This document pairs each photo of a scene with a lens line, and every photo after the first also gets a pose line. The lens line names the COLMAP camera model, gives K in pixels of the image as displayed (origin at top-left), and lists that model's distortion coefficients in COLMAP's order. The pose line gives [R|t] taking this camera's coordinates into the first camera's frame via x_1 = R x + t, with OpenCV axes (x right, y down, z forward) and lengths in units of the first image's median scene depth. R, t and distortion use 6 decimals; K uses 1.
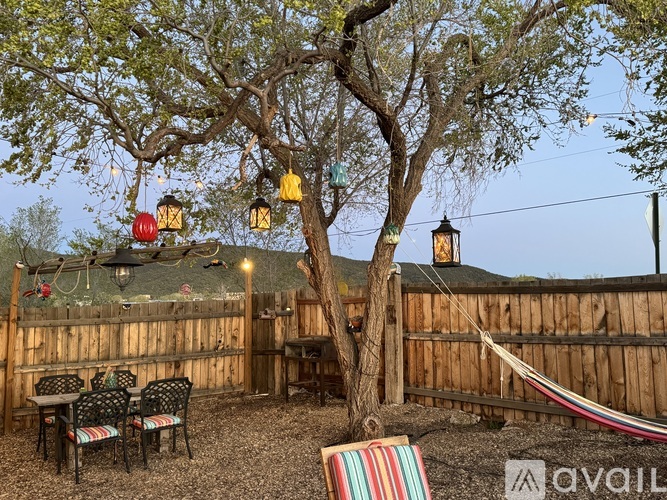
lens RADIAL K [[602.2, 0, 333.5], [0, 602.2, 250.0], [0, 0, 1]] dist [0.101343, -0.000674]
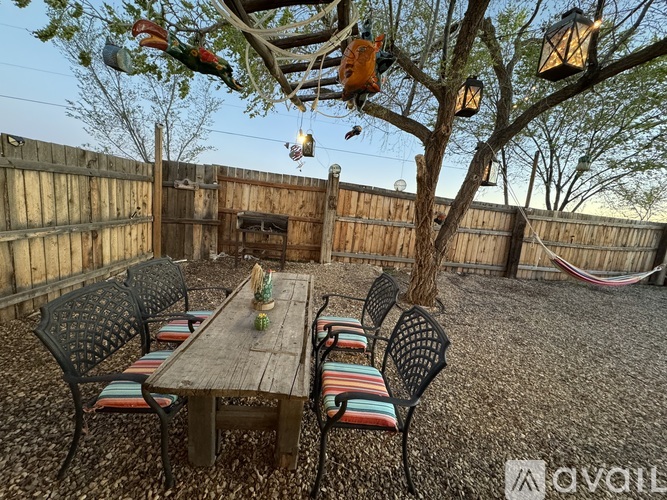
lens RADIAL K [[263.8, 0, 333.5], [0, 263.8, 250.0], [0, 0, 1]] dist [0.000279, -0.000016]
pose [[0.562109, -0.054855, 0.825242, -0.367611], [-0.196200, 0.960471, 0.197484, 0.081119], [-0.803454, -0.272920, 0.529127, 0.574292]]
